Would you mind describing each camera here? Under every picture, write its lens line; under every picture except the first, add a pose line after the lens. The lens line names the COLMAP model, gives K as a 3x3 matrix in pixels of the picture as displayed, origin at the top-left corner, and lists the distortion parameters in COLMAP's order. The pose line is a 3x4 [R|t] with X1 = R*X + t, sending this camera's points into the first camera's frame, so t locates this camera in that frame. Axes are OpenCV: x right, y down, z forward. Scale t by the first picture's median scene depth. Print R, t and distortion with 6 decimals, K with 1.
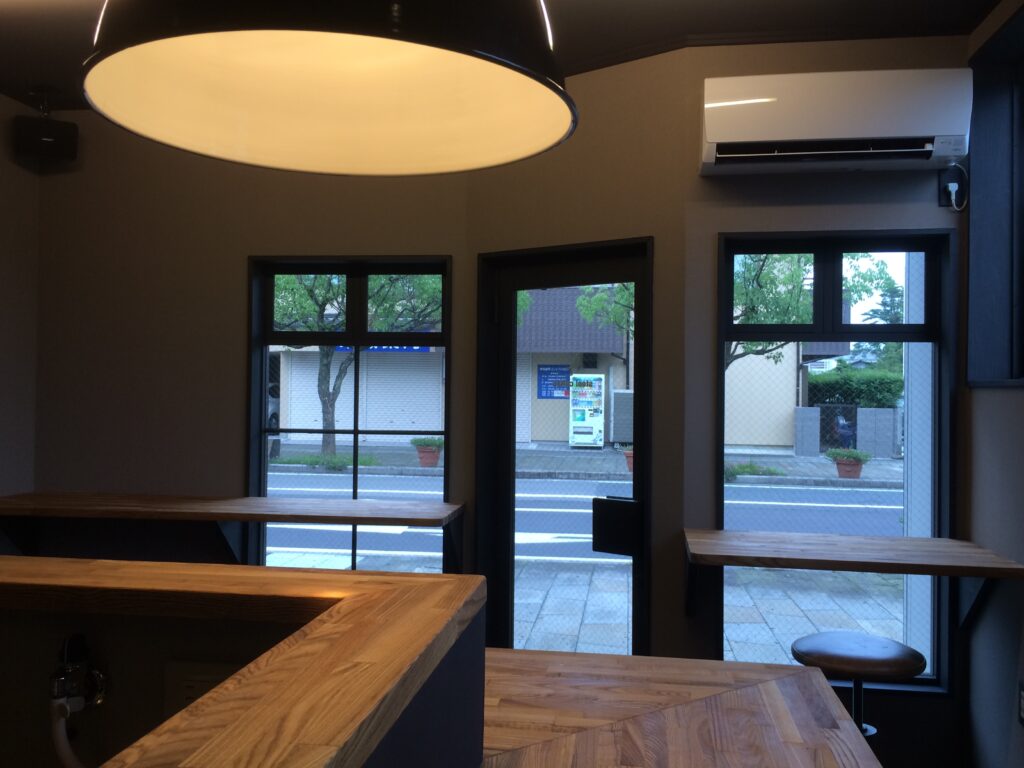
lens RADIAL K [[925.8, 0, 507.8], [0, 925.8, 388.2], [0, 0, 1]] dist [0.086579, -0.123404]
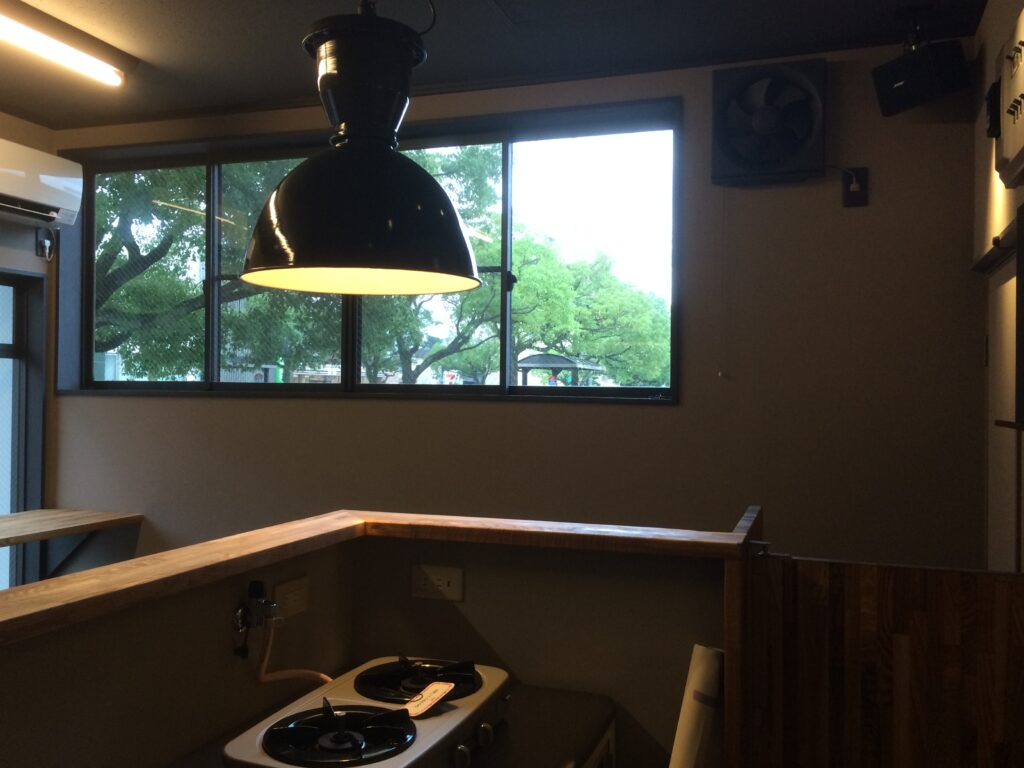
lens RADIAL K [[925.8, 0, 507.8], [0, 925.8, 388.2], [0, 0, 1]] dist [0.086579, -0.123404]
pose [[0.188811, -0.007277, 0.981987, -0.702013], [-0.009077, 0.999917, 0.009155, -0.028226], [-0.981972, -0.010642, 0.188729, 0.112310]]
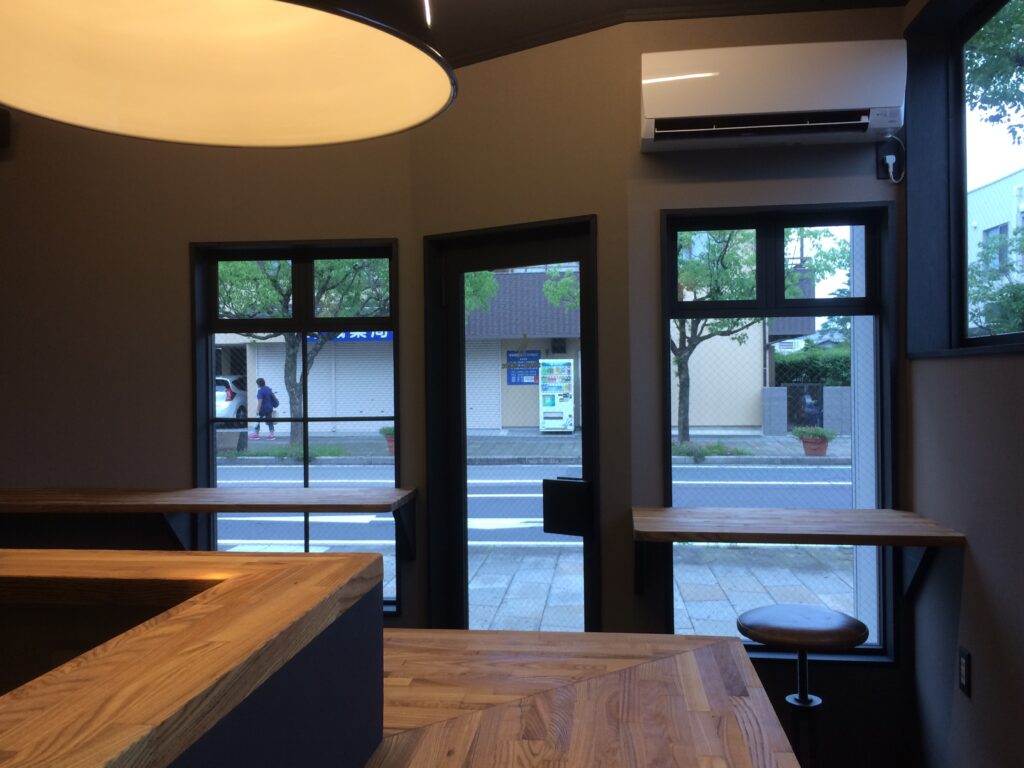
lens RADIAL K [[925.8, 0, 507.8], [0, 925.8, 388.2], [0, 0, 1]] dist [0.086579, -0.123404]
pose [[0.999362, -0.023504, 0.026892, 0.032938], [0.023143, 0.999639, 0.013655, 0.006696], [-0.027203, -0.013024, 0.999545, 0.006933]]
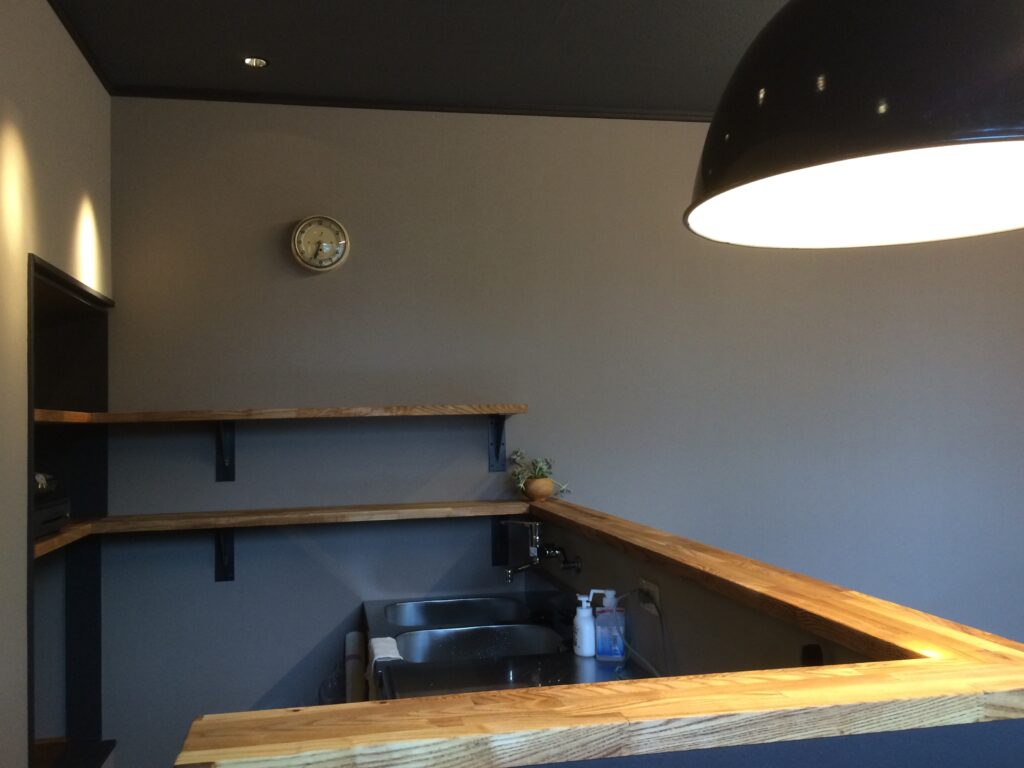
lens RADIAL K [[925.8, 0, 507.8], [0, 925.8, 388.2], [0, 0, 1]] dist [0.086579, -0.123404]
pose [[0.333876, -0.054401, -0.941046, 0.231202], [0.028792, 0.998456, -0.047505, -0.013851], [0.942177, -0.011234, 0.334927, 0.069733]]
